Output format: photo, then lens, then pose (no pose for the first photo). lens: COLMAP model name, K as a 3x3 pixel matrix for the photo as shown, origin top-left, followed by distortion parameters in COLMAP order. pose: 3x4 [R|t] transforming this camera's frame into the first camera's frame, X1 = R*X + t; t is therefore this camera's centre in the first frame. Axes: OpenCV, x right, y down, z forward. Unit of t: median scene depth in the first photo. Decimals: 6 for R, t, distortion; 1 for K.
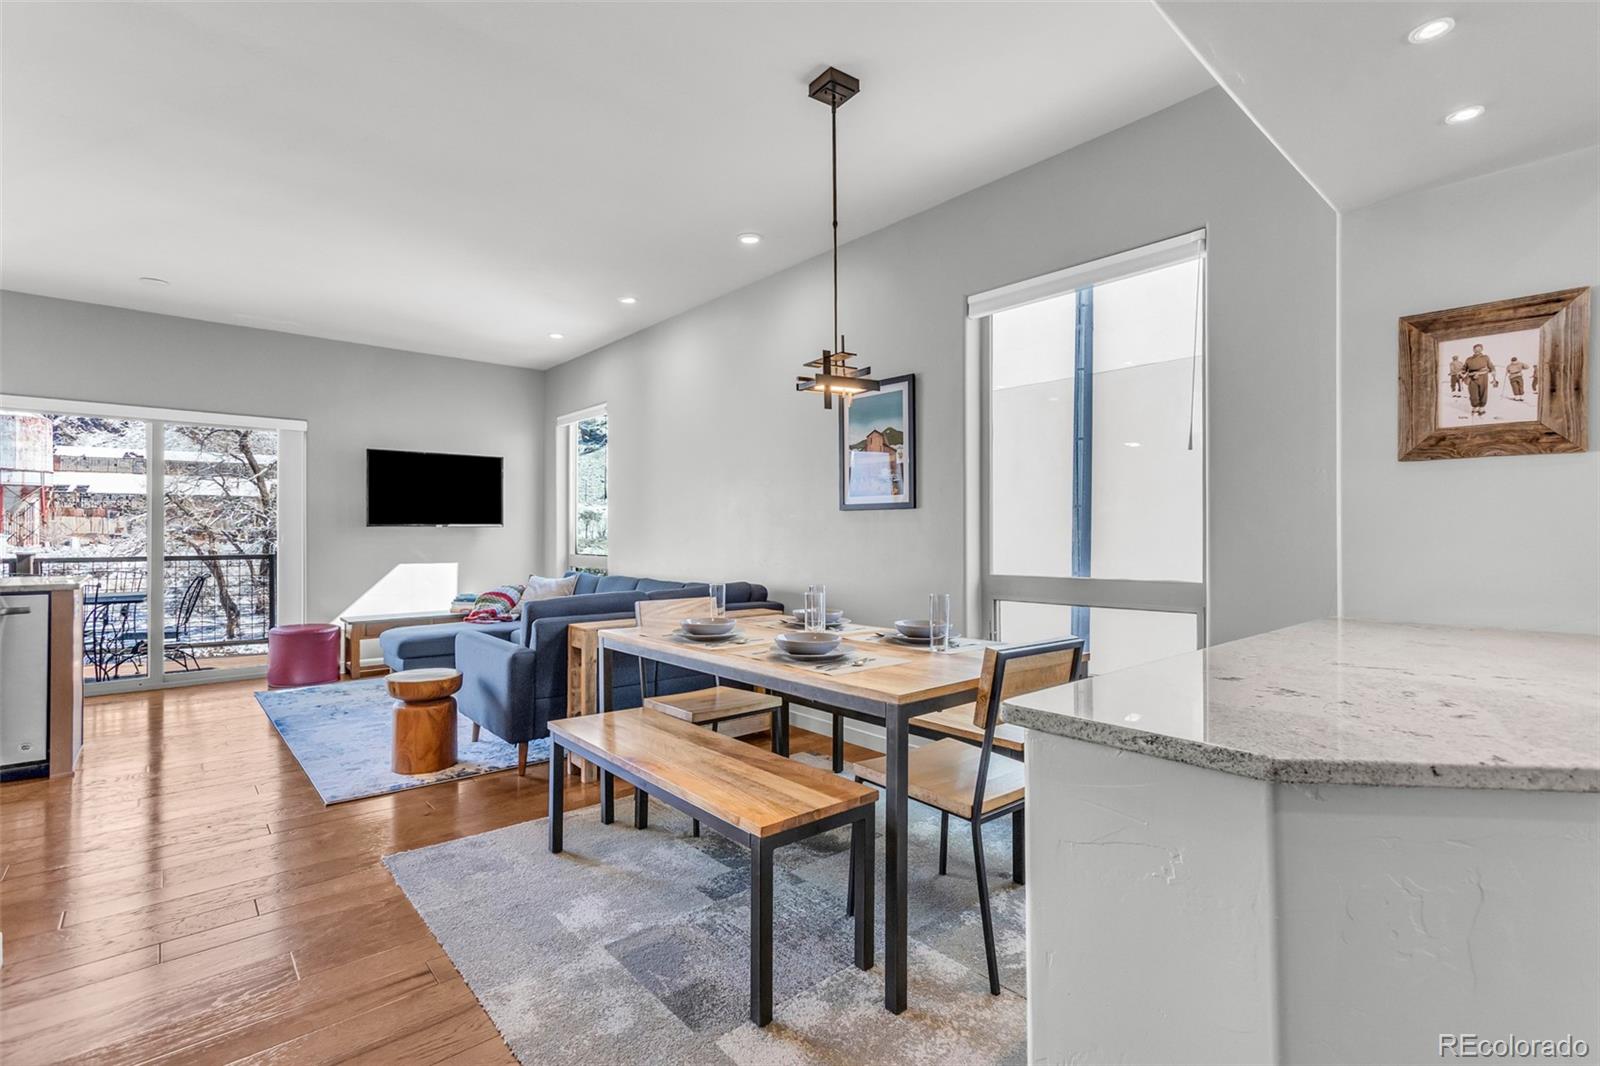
lens RADIAL K [[724.5, 0, 779.2], [0, 724.5, 528.5], [0, 0, 1]] dist [-0.002562, 0.005083]
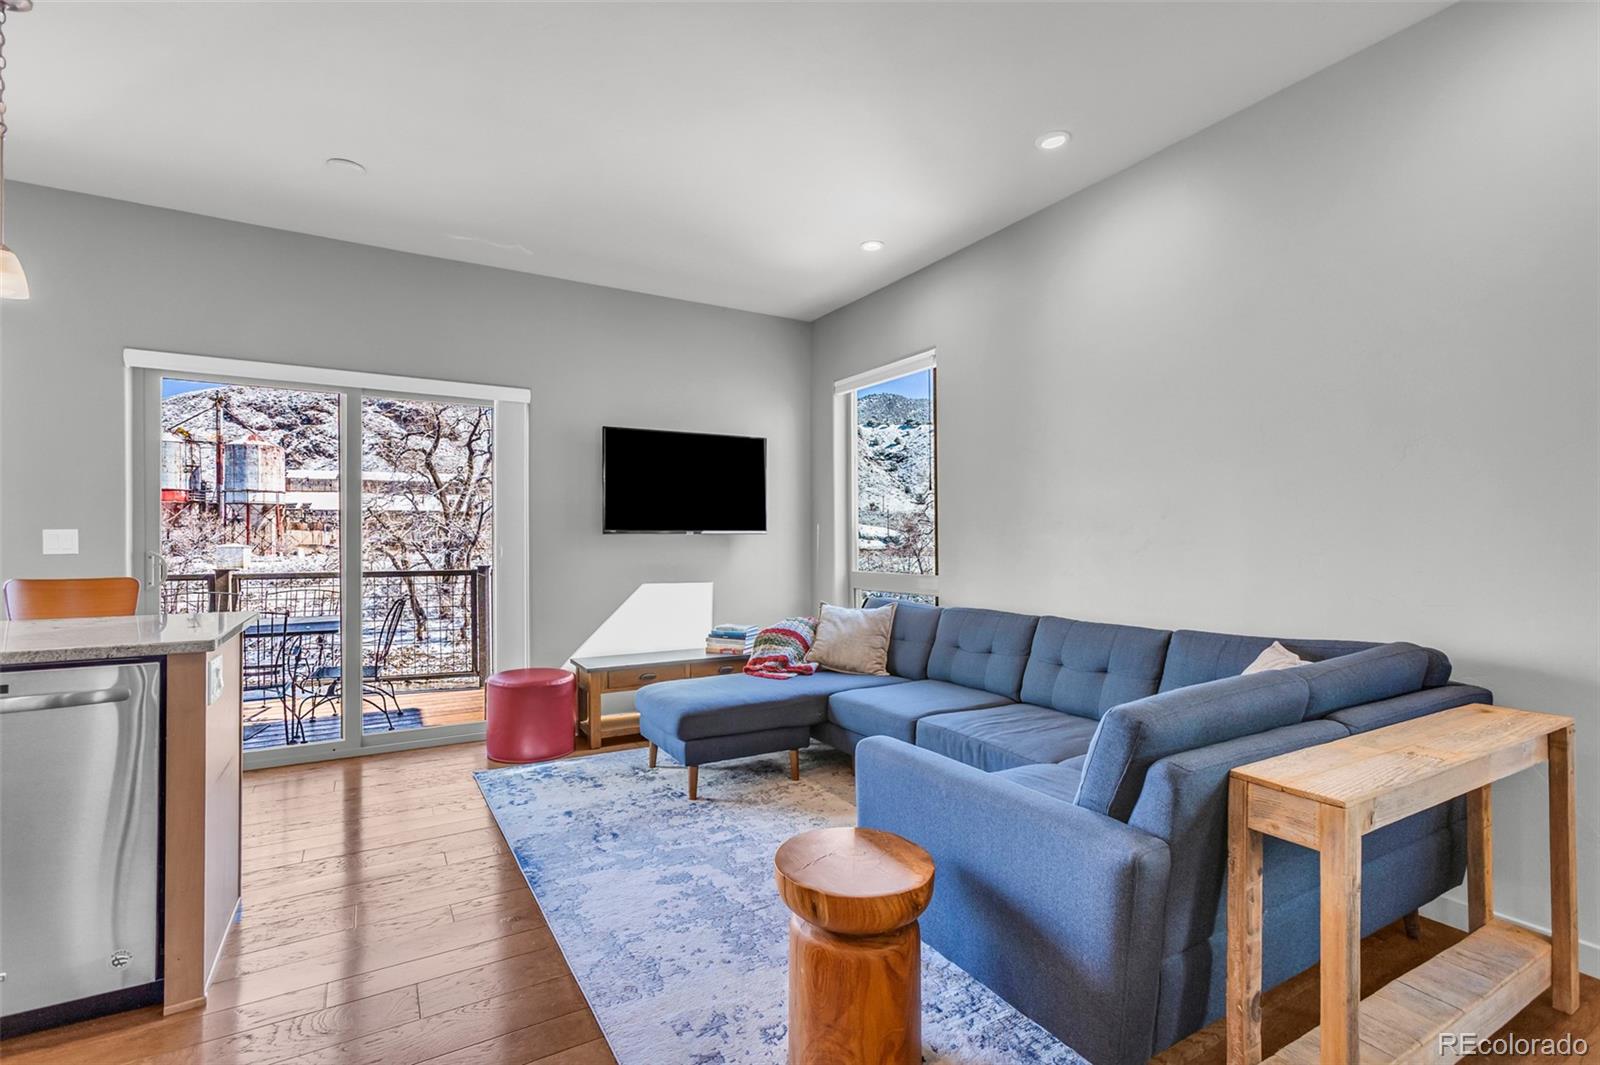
lens RADIAL K [[724.5, 0, 766.0], [0, 724.5, 537.0], [0, 0, 1]] dist [-0.002562, 0.005083]
pose [[0.980054, -0.005123, -0.198666, -0.305797], [0.004925, 0.999987, -0.001489, 0.002090], [0.198671, 0.000481, 0.980066, 0.370294]]
